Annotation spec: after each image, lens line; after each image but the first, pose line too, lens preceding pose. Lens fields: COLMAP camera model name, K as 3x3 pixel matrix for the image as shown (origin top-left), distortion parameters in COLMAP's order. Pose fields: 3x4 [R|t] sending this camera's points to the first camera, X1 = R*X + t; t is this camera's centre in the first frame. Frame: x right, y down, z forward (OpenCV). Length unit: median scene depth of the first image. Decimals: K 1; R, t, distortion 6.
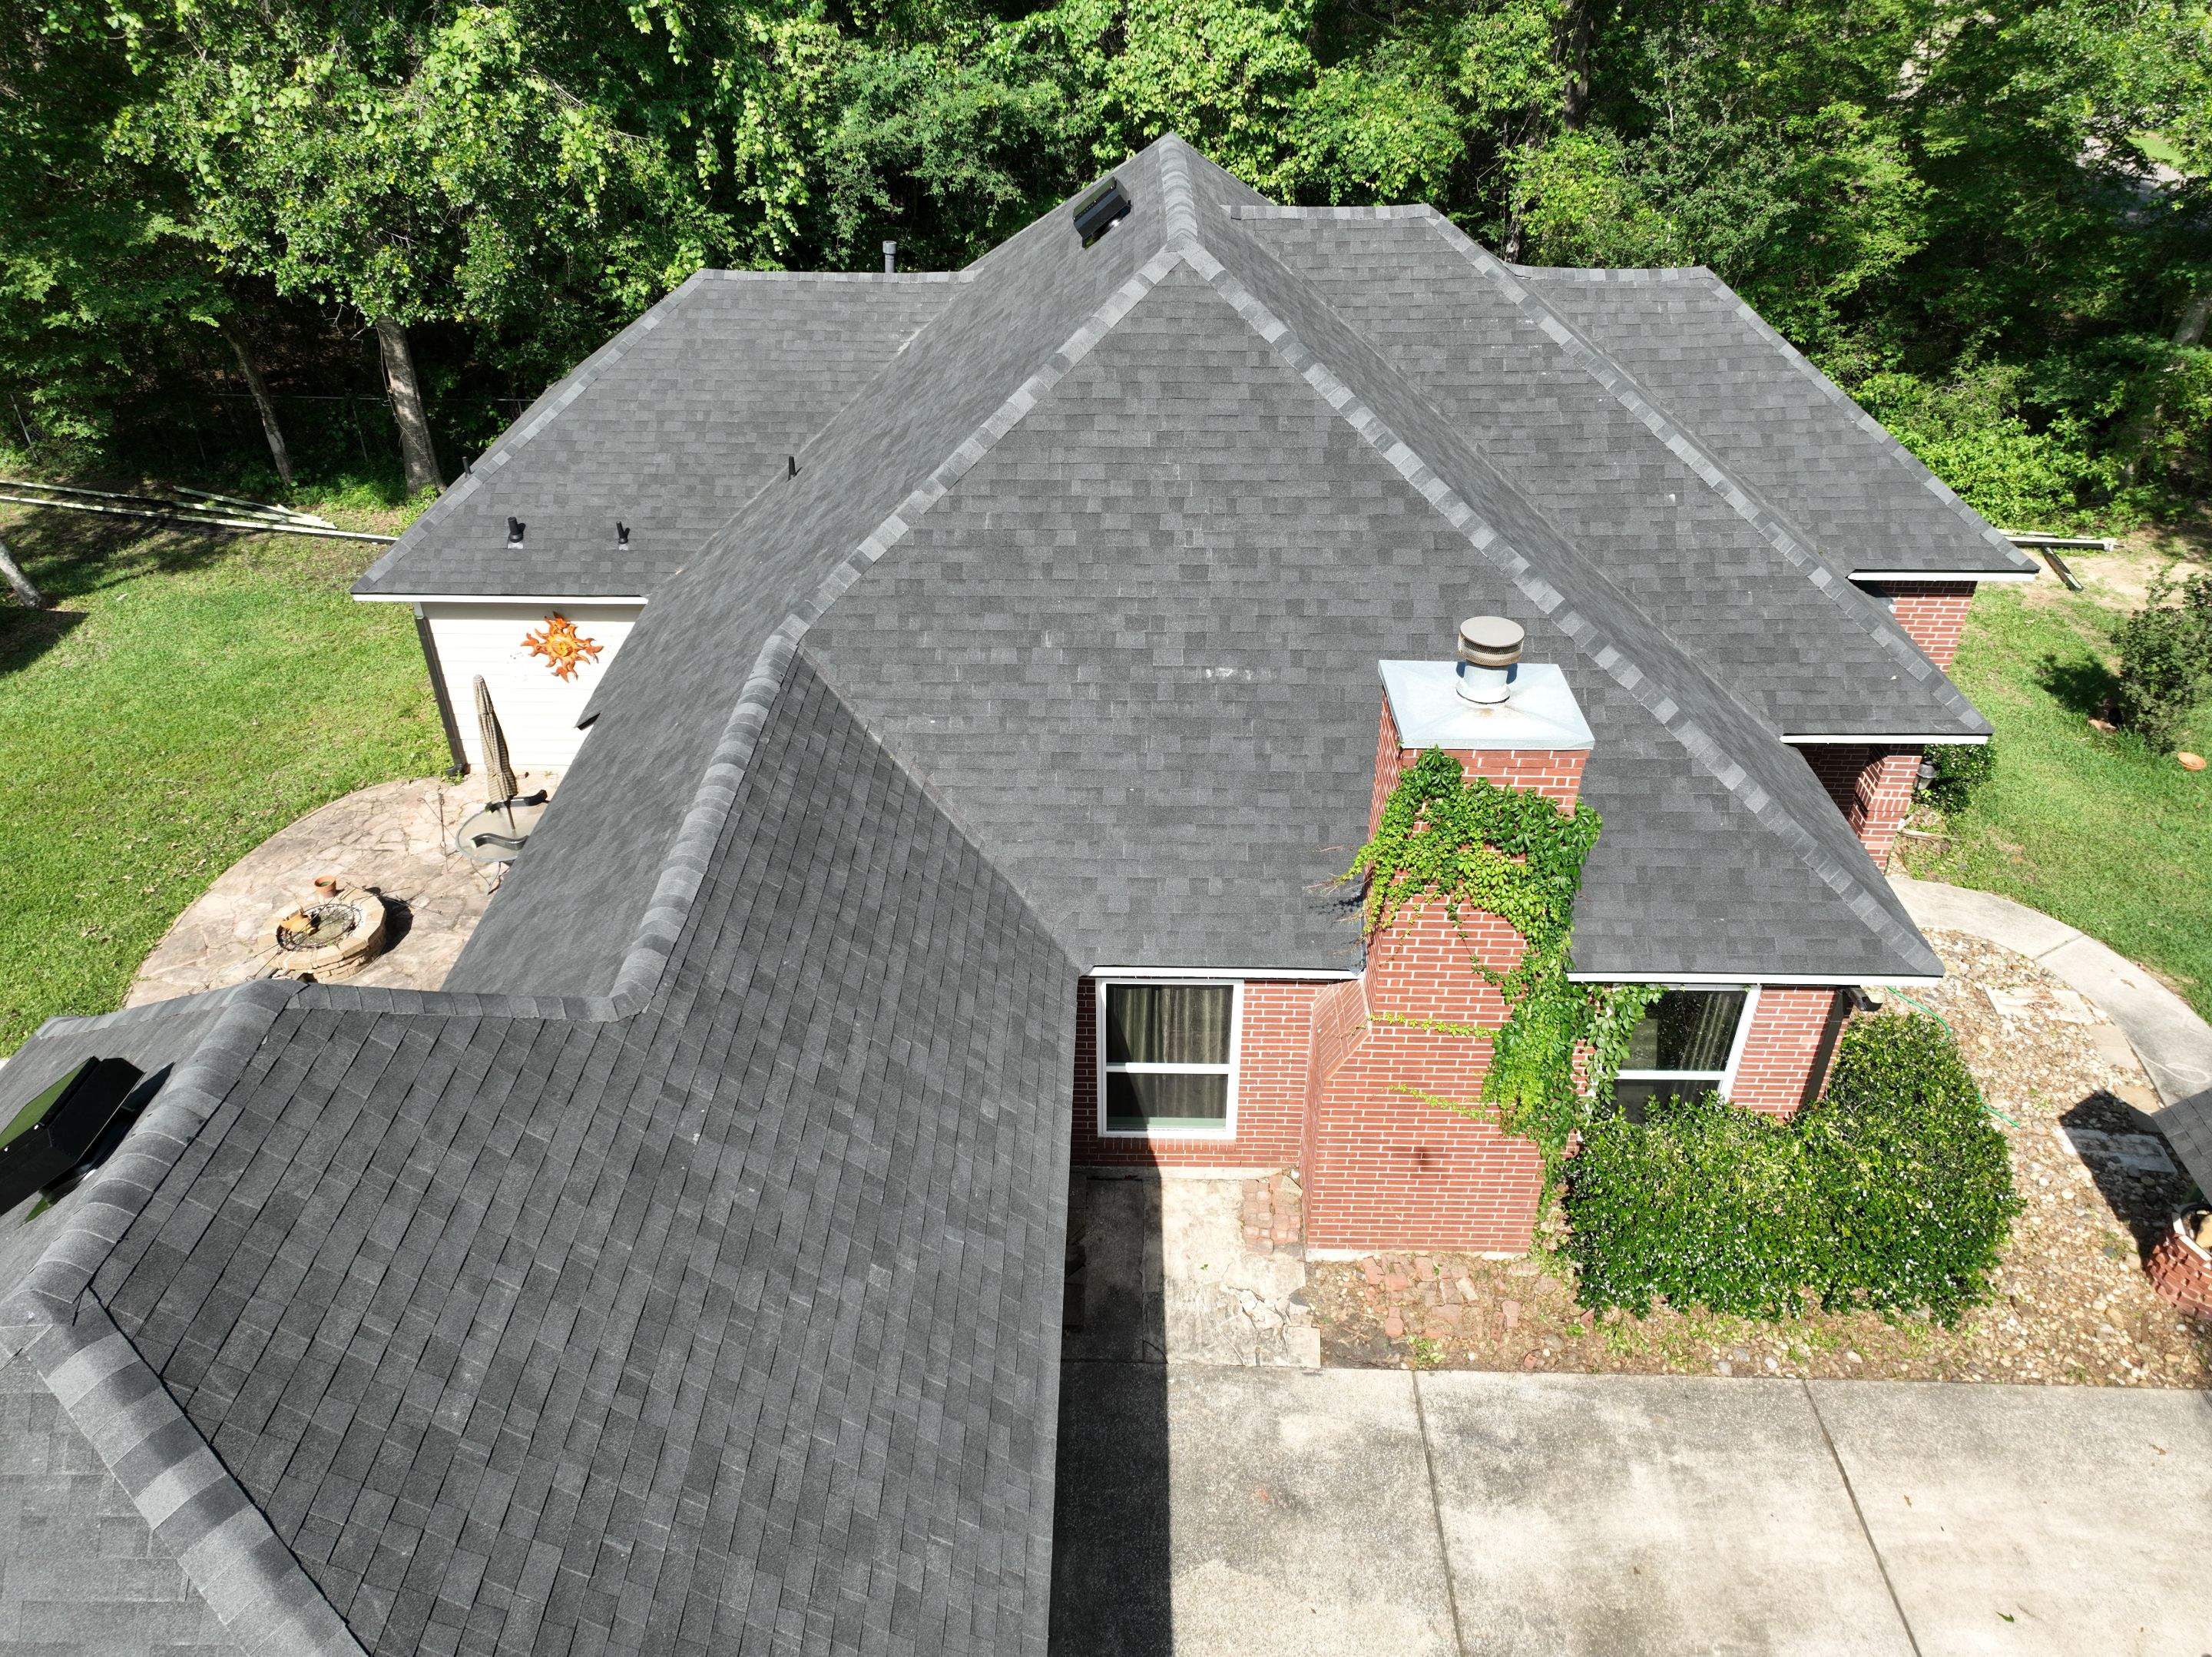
lens RADIAL K [[1553.8, 0, 1103.6], [0, 1553.8, 829.2], [0, 0, 1]] dist [-0.002383, 0.016308]
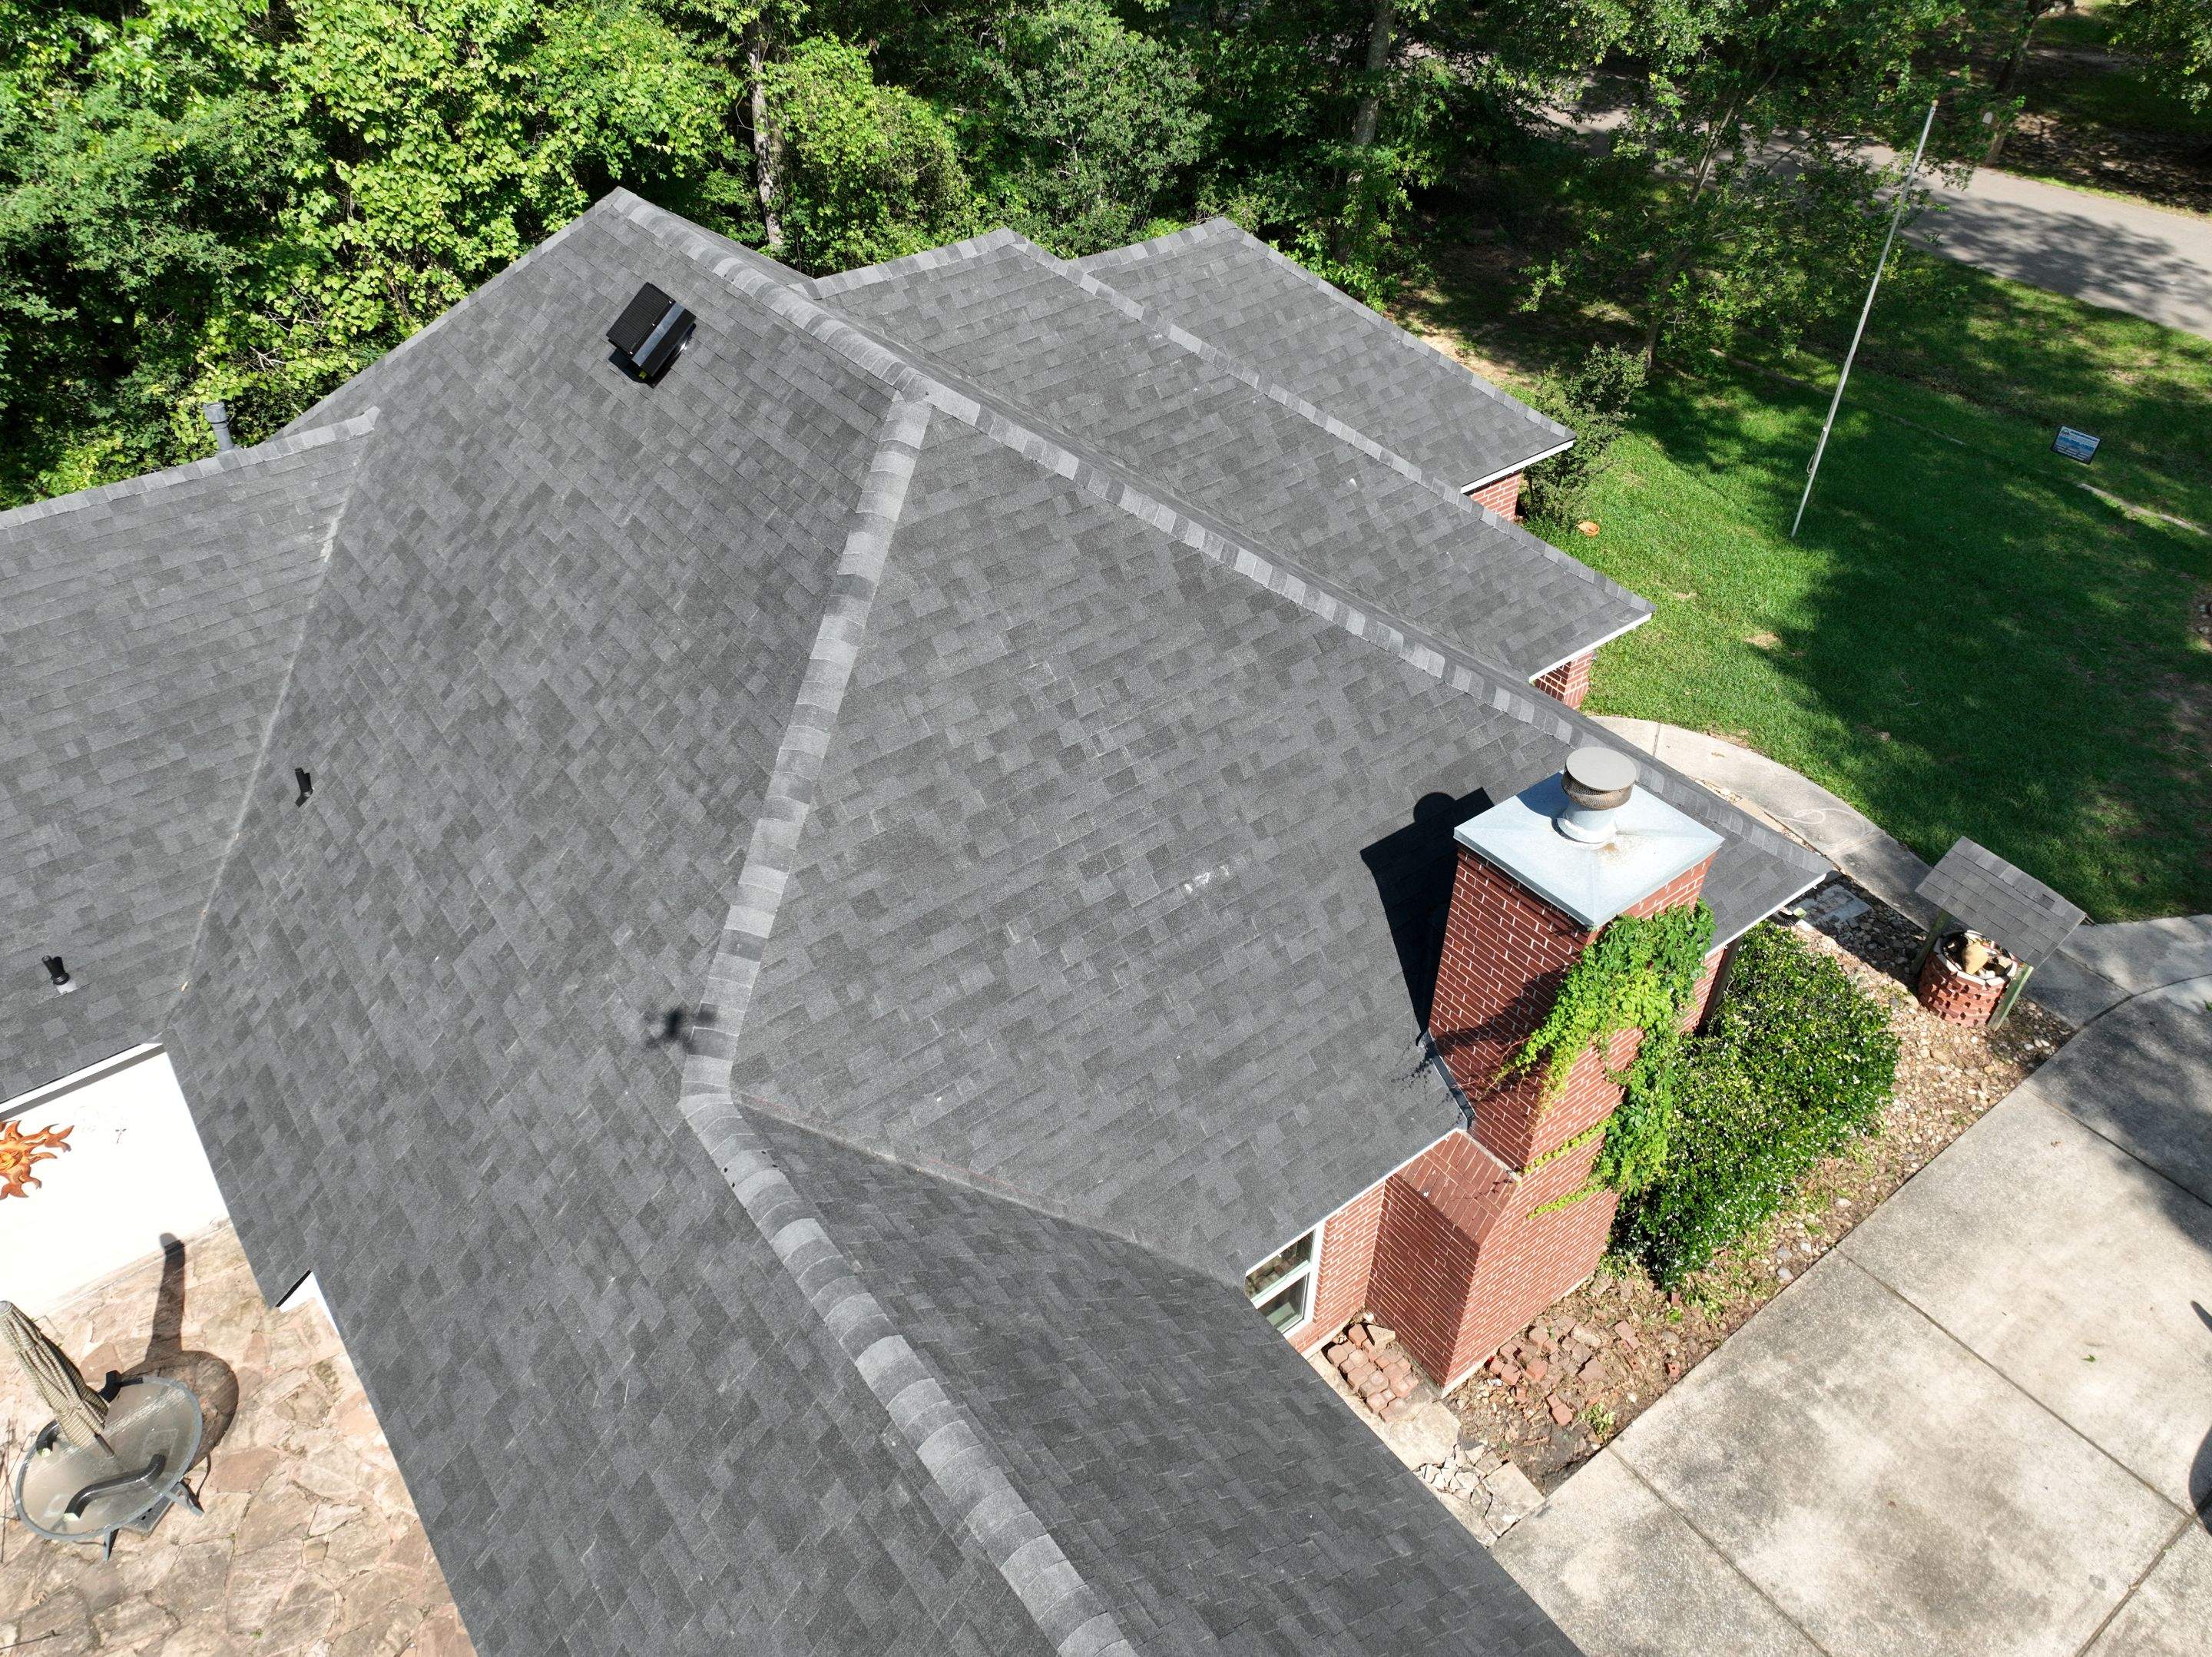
lens RADIAL K [[1547.0, 0, 1102.4], [0, 1547.0, 831.0], [0, 0, 1]] dist [0.007843, 0.006677]
pose [[0.785566, -0.403805, 0.468858, -0.322308], [0.348500, 0.914840, 0.204000, -0.291655], [-0.511306, 0.003142, 0.859393, 0.280368]]
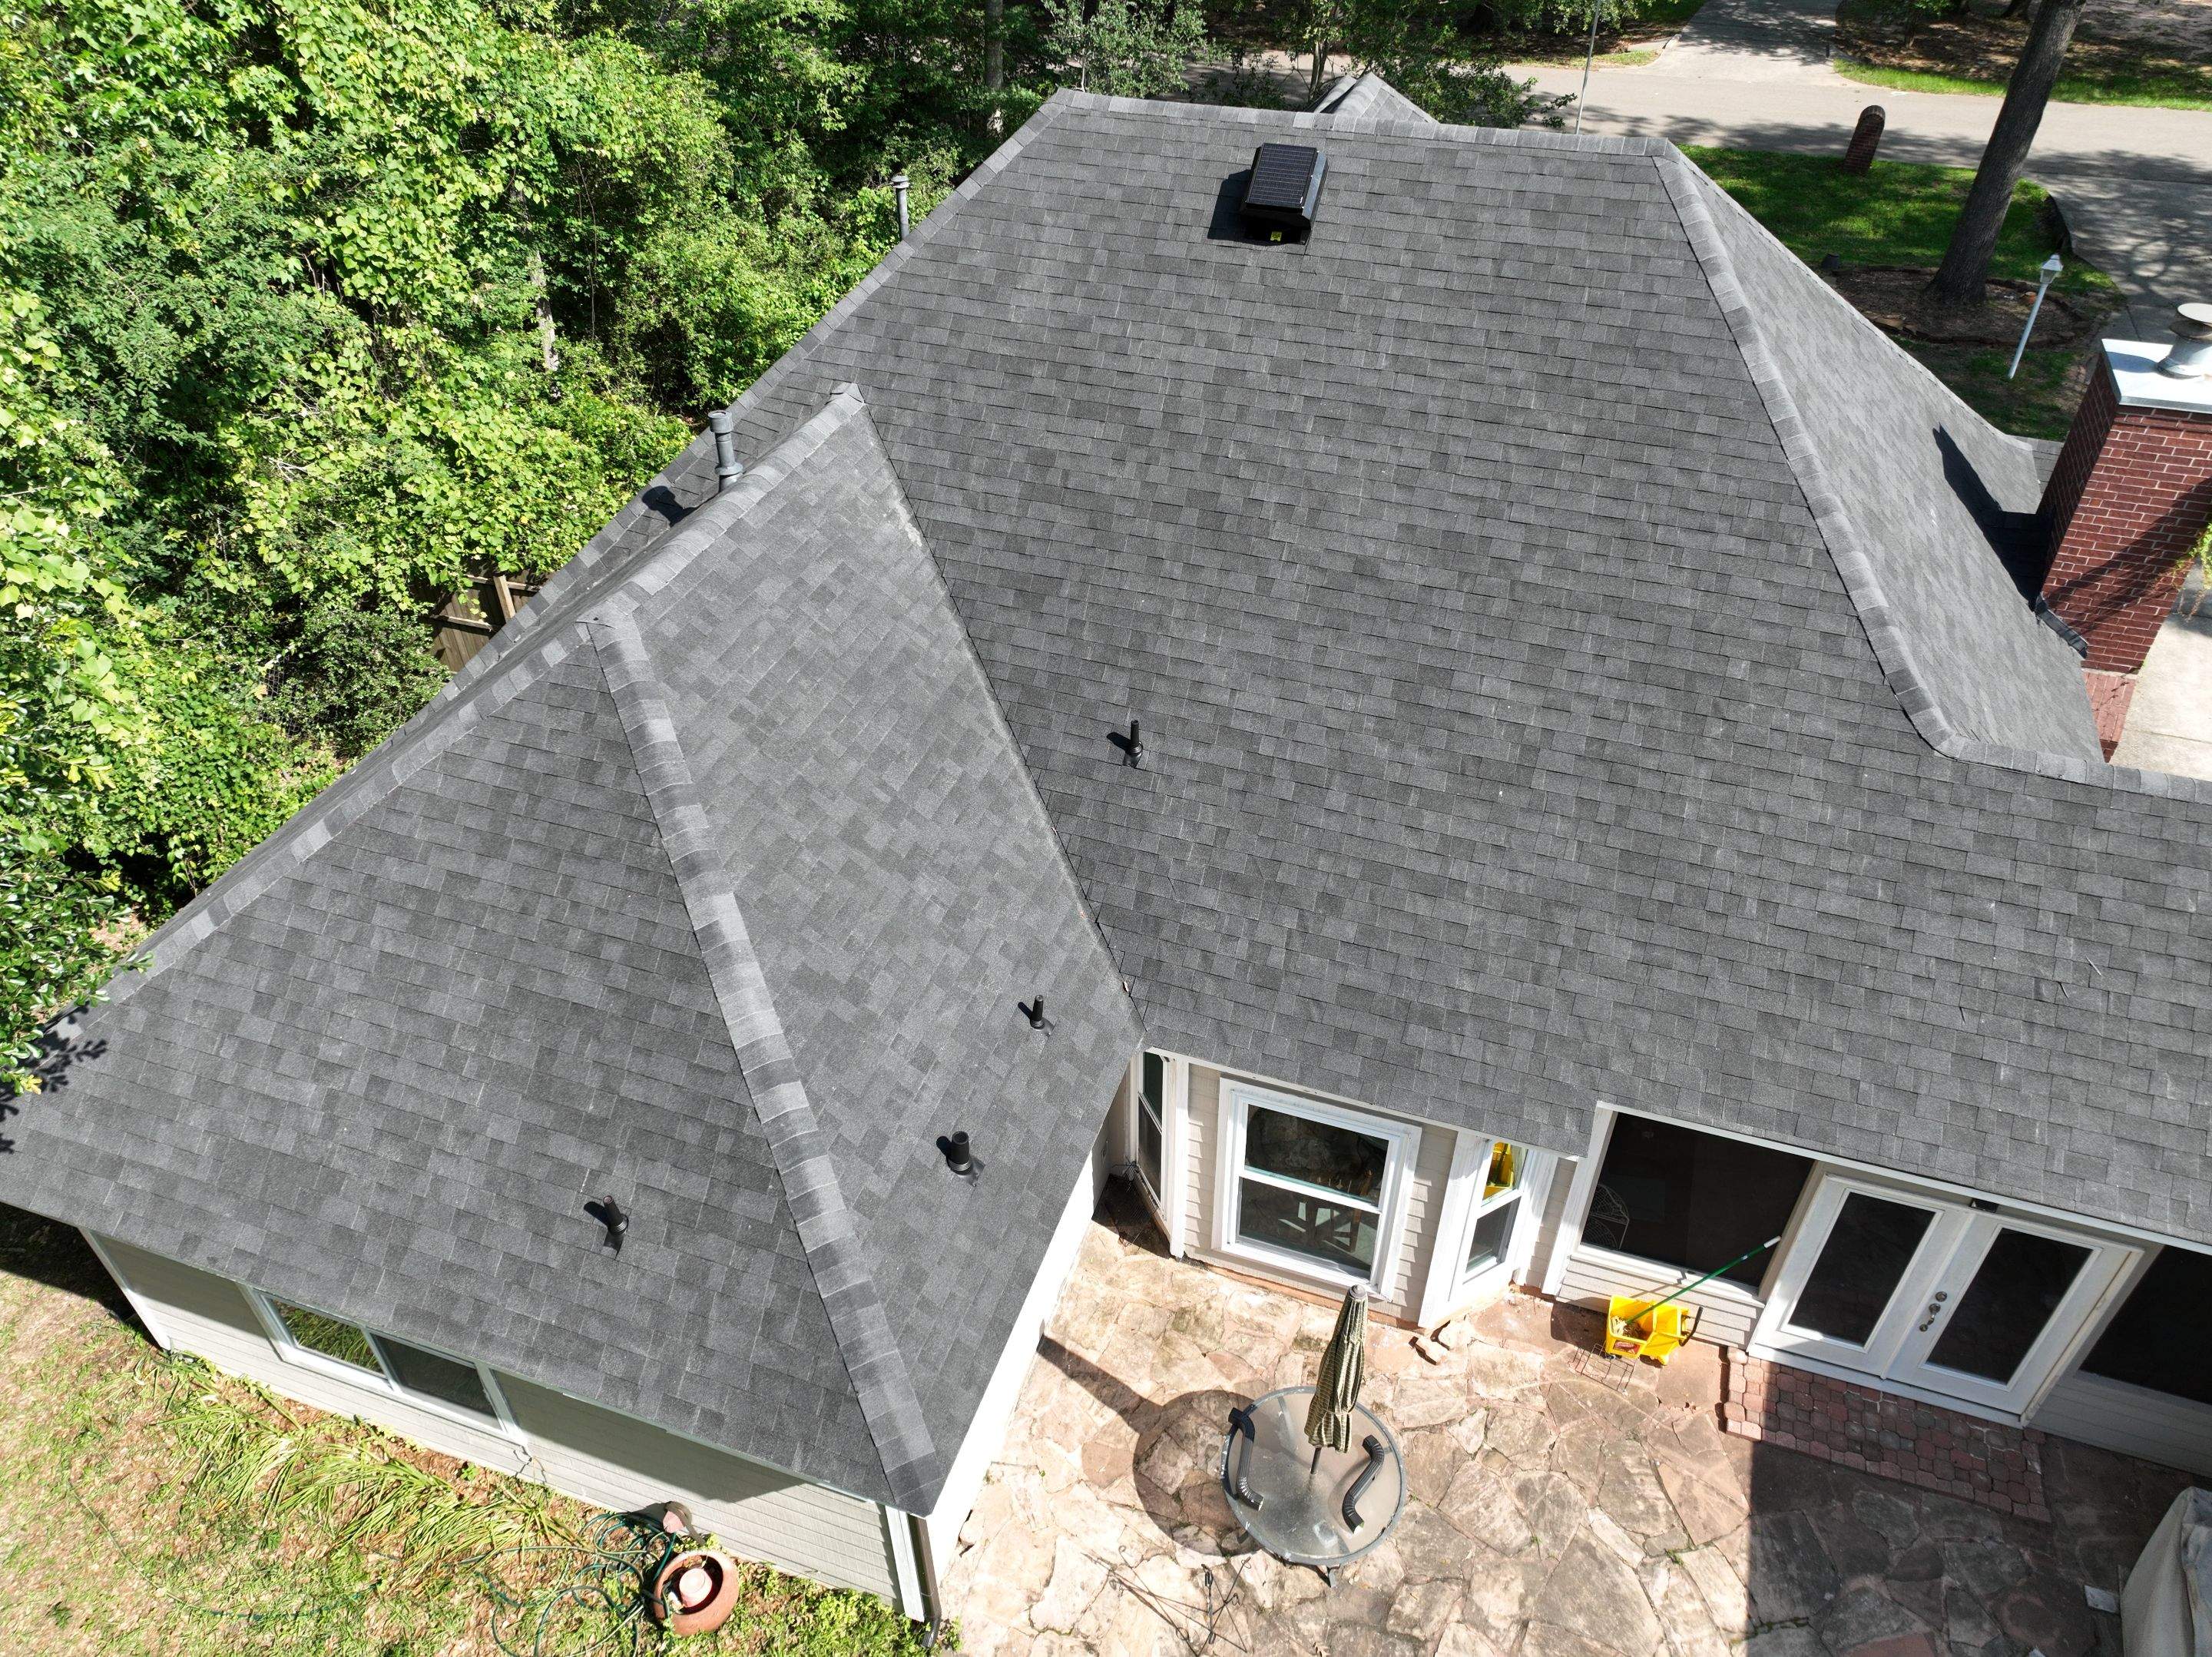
lens RADIAL K [[1554.0, 0, 1103.4], [0, 1554.0, 831.2], [0, 0, 1]] dist [0.003121, 0.007234]
pose [[0.308159, -0.603825, 0.735141, -0.882524], [0.535454, 0.748812, 0.390601, -0.582252], [-0.786338, 0.273267, 0.554074, 0.848953]]
